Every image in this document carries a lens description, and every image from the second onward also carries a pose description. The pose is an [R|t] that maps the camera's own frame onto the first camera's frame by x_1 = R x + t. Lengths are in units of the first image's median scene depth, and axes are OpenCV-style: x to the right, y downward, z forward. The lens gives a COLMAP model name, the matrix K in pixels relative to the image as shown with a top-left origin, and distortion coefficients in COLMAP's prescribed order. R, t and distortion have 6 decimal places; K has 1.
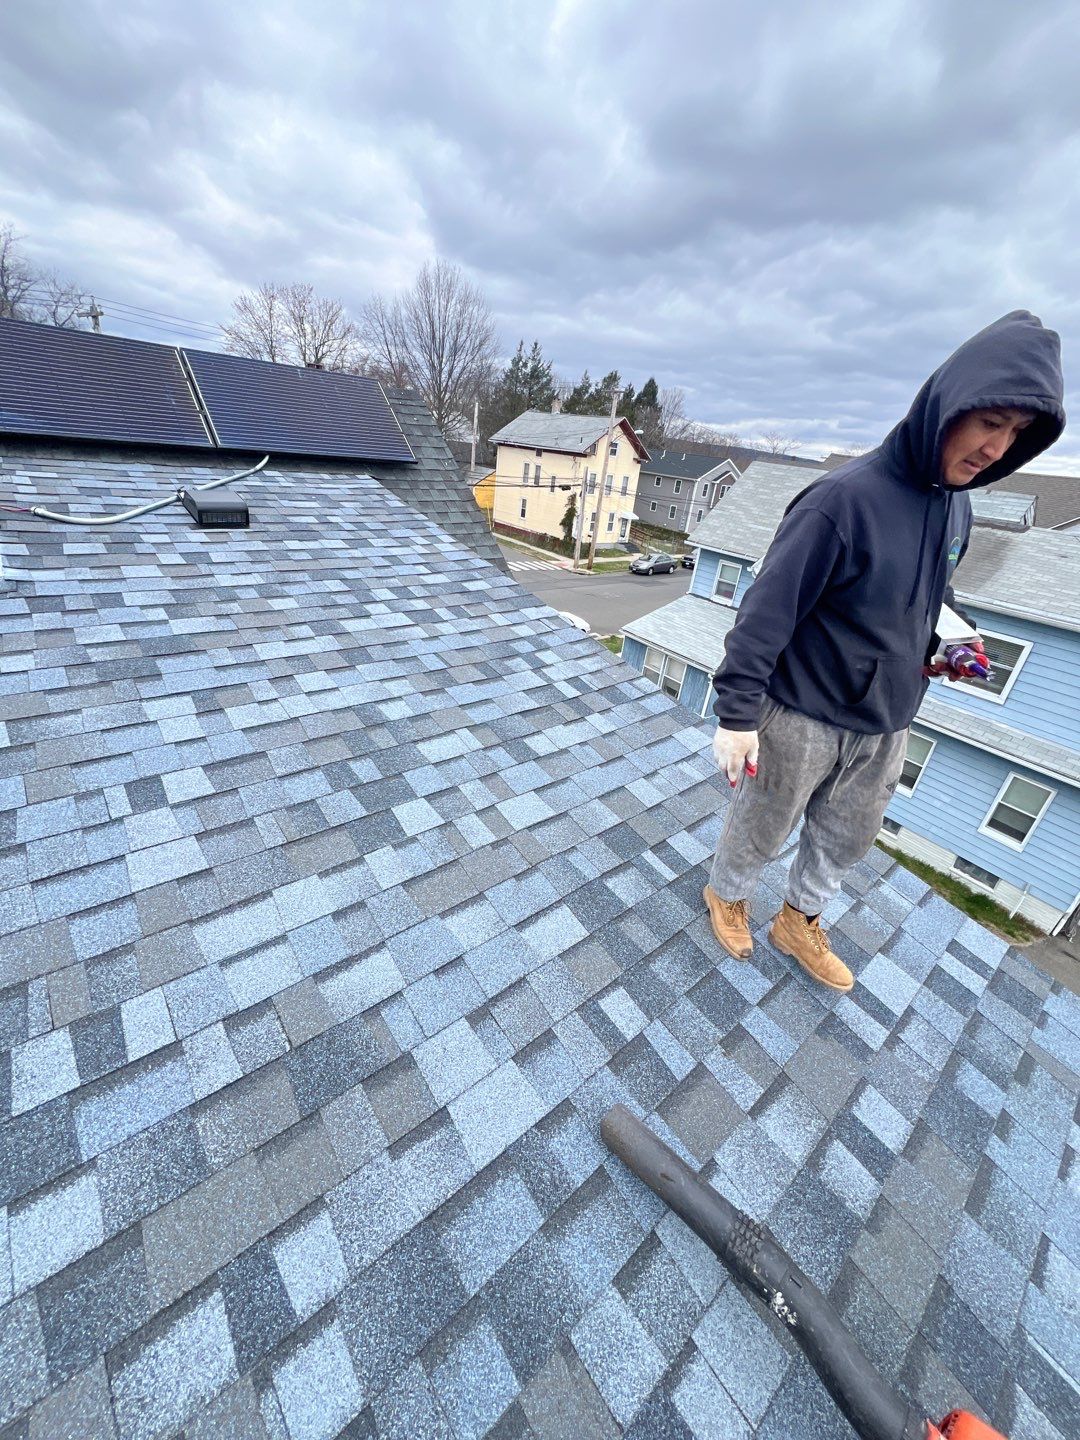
lens RADIAL K [[571.1, 0, 545.8], [0, 571.1, 714.7], [0, 0, 1]] dist [-0.000732, 0.000103]
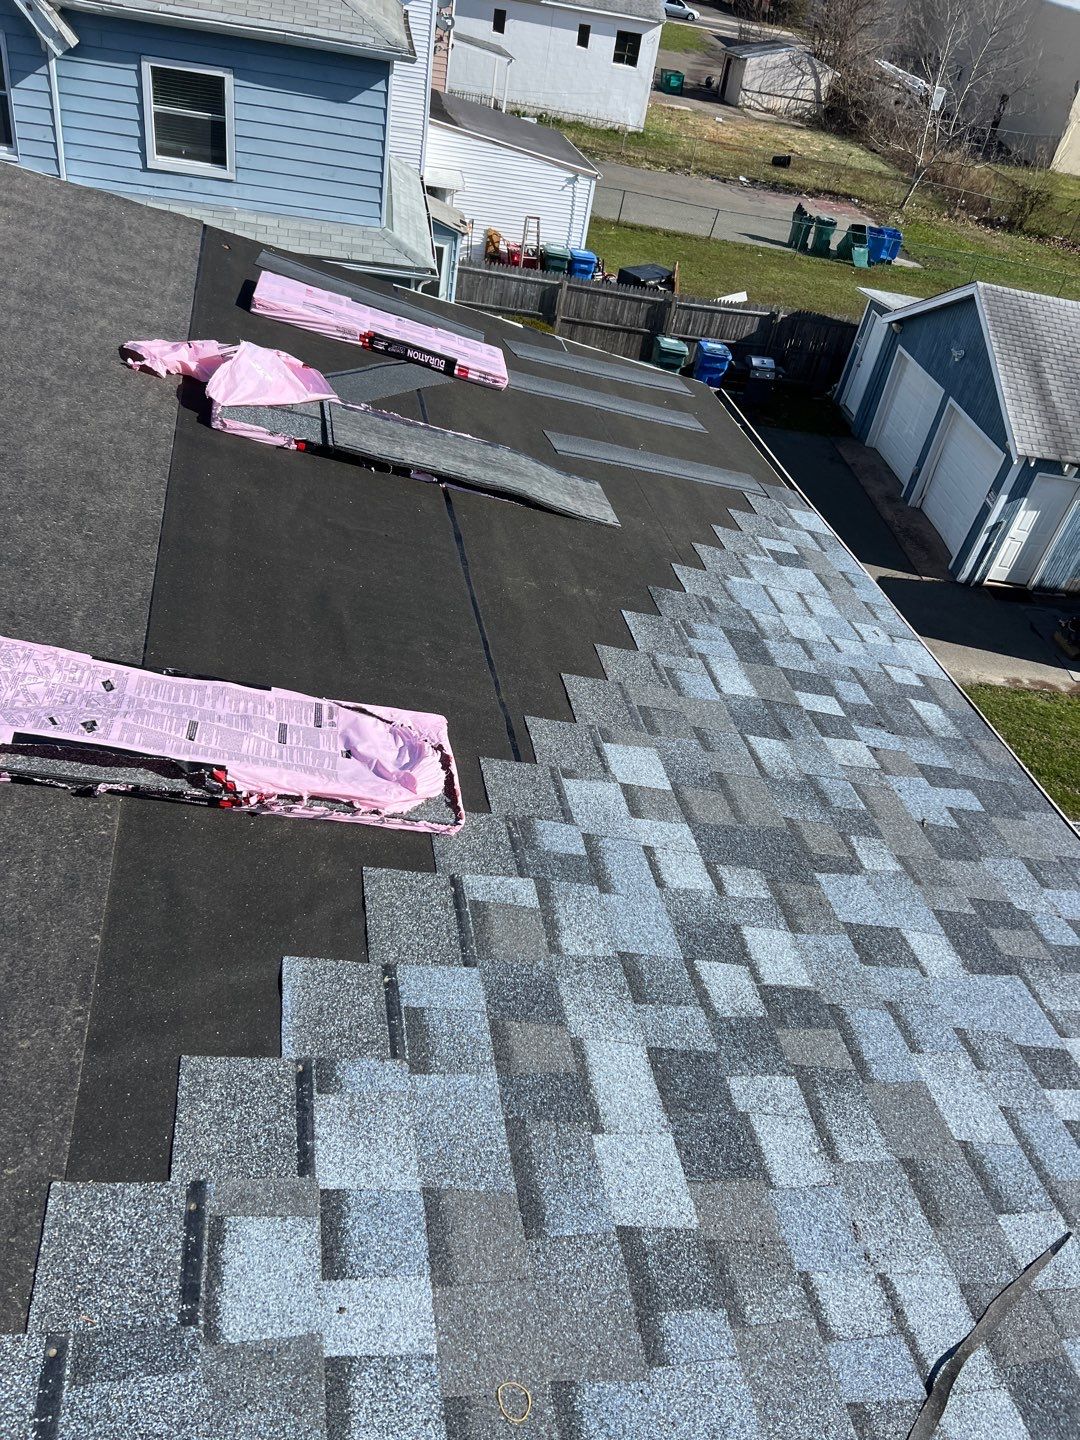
lens RADIAL K [[1067.8, 0, 536.0], [0, 1067.8, 740.0], [0, 0, 1]] dist [0.070297, -0.090108]
pose [[0.512038, -0.563308, 0.648461, -1.148710], [0.279623, 0.823126, 0.494241, -0.023955], [-0.812175, -0.071745, 0.578986, -0.450083]]
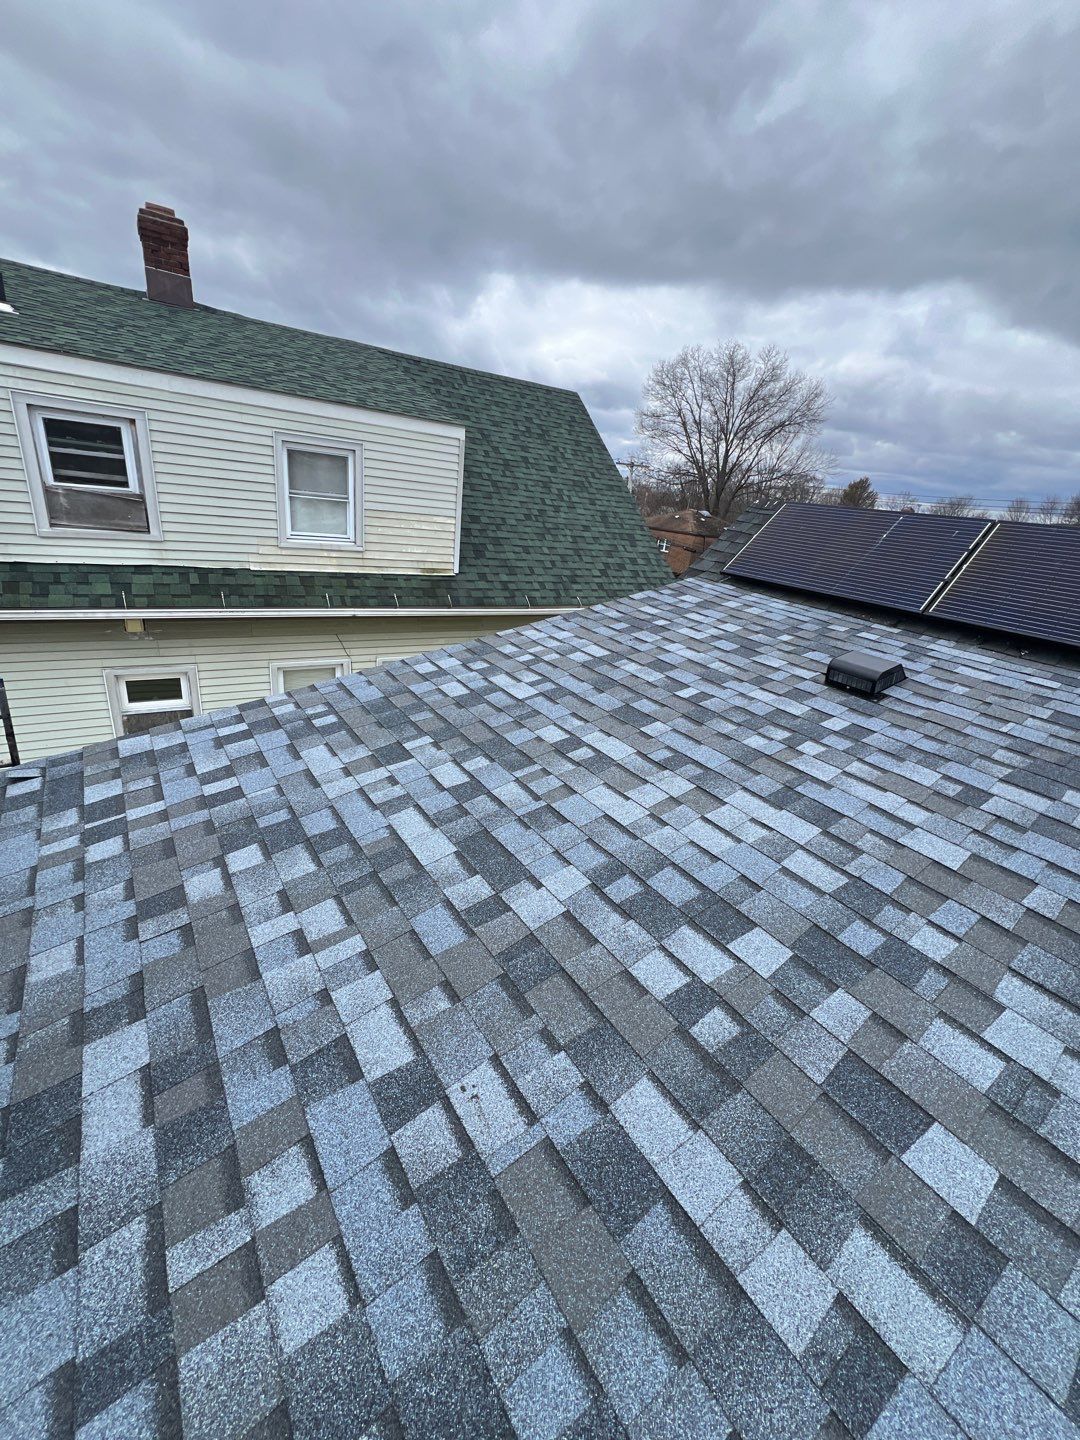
lens RADIAL K [[571.1, 0, 545.8], [0, 571.1, 714.7], [0, 0, 1]] dist [-0.000732, 0.000103]
pose [[-0.071475, 0.237907, -0.968654, -0.357870], [-0.531930, 0.812423, 0.238786, -0.120417], [0.843766, 0.532324, 0.068482, 0.021296]]
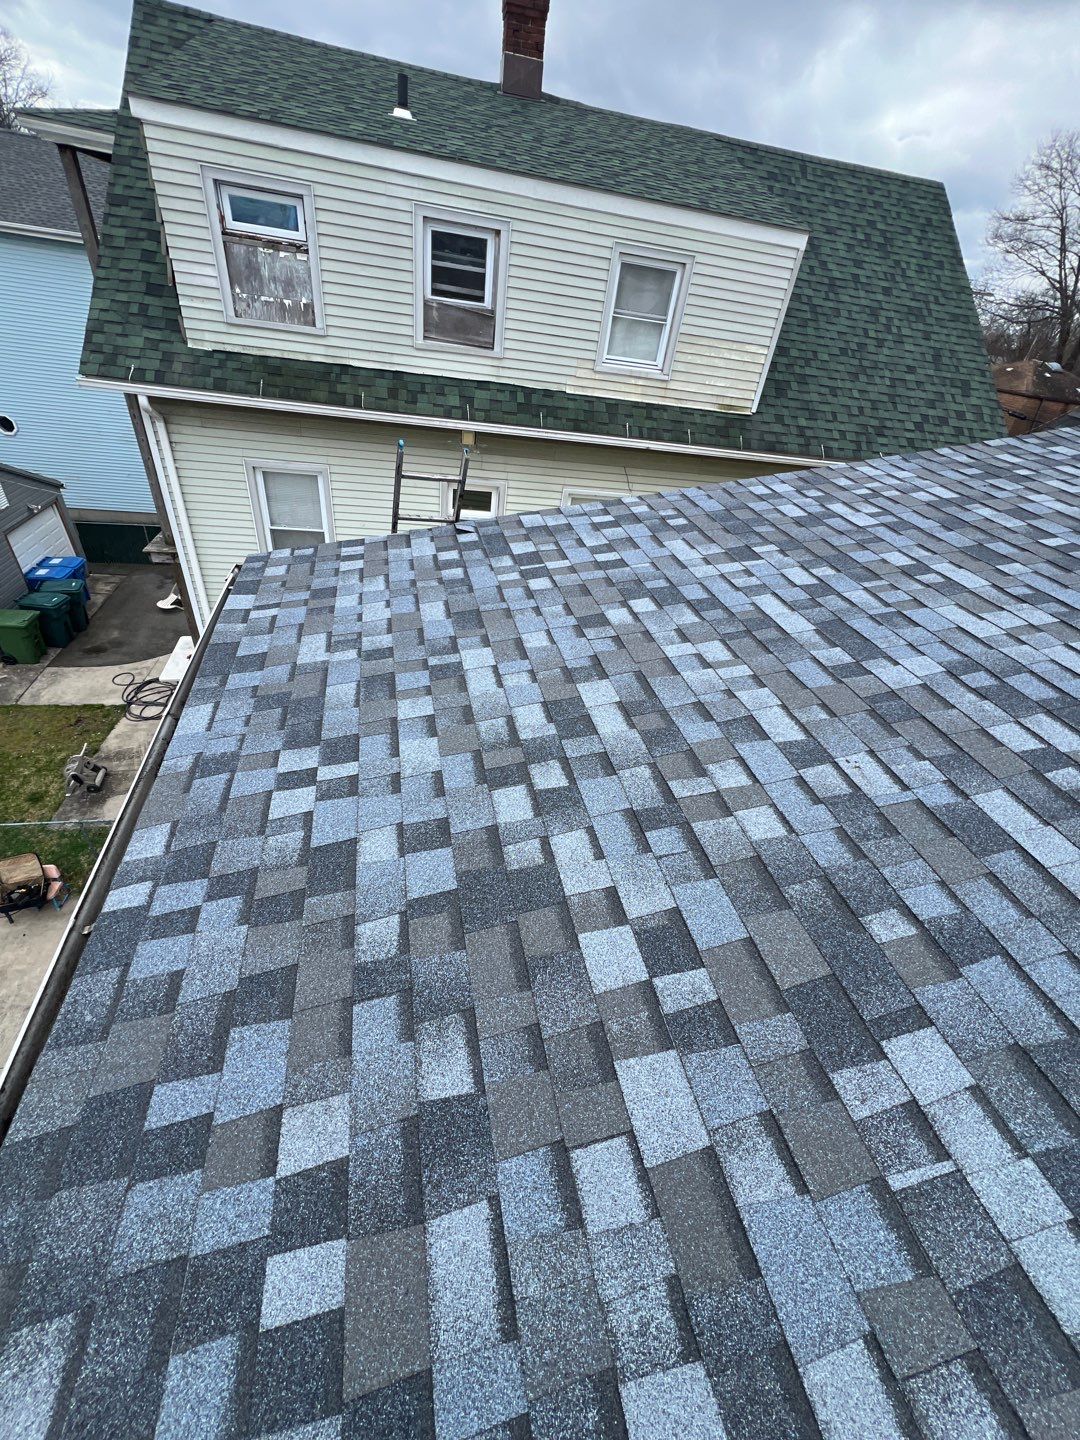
lens RADIAL K [[569.6, 0, 545.5], [0, 569.6, 715.9], [0, 0, 1]] dist [0.000175, -0.000666]
pose [[-0.436875, 0.388542, -0.811280, -0.012576], [-0.537190, 0.610717, 0.581765, 0.085768], [0.721503, 0.689970, -0.058086, -0.111540]]
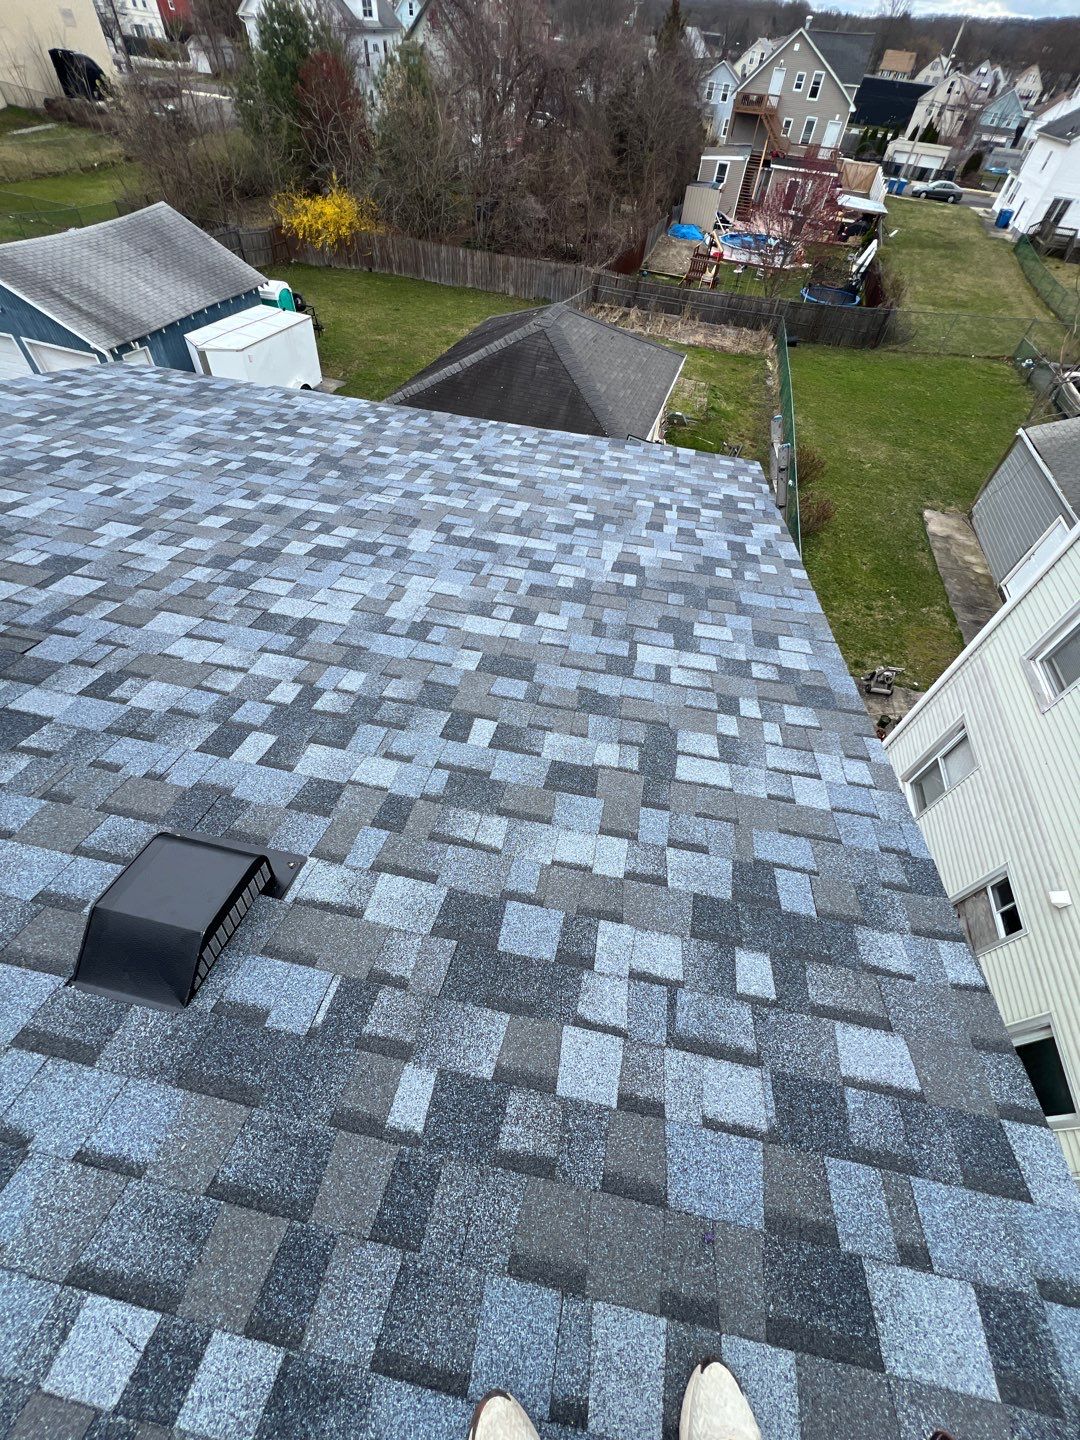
lens RADIAL K [[569.6, 0, 545.5], [0, 569.6, 715.9], [0, 0, 1]] dist [0.000175, -0.000666]
pose [[-0.603486, -0.707360, 0.368031, -2.029531], [0.204287, 0.308990, 0.928866, -0.800740], [-0.770760, 0.635742, -0.041967, 0.309427]]
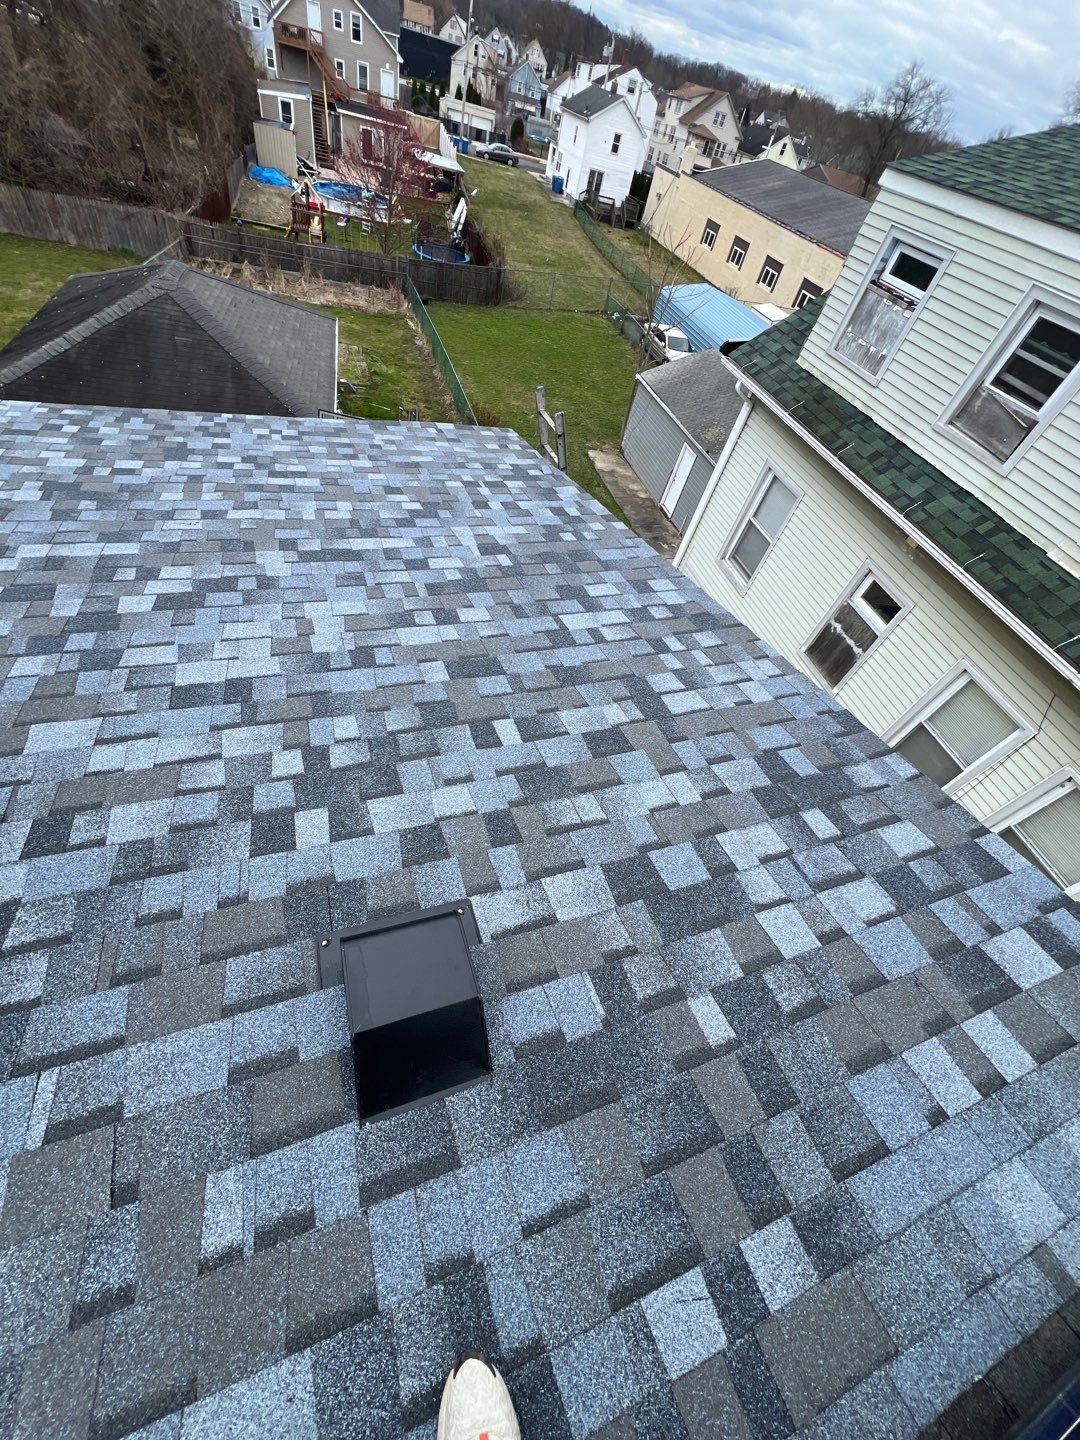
lens RADIAL K [[569.6, 0, 545.5], [0, 569.6, 715.9], [0, 0, 1]] dist [0.000175, -0.000666]
pose [[-0.880338, -0.474346, 0.000538, -1.716900], [-0.133033, 0.247985, 0.959586, -0.883505], [-0.455309, 0.844689, -0.281414, 0.563614]]
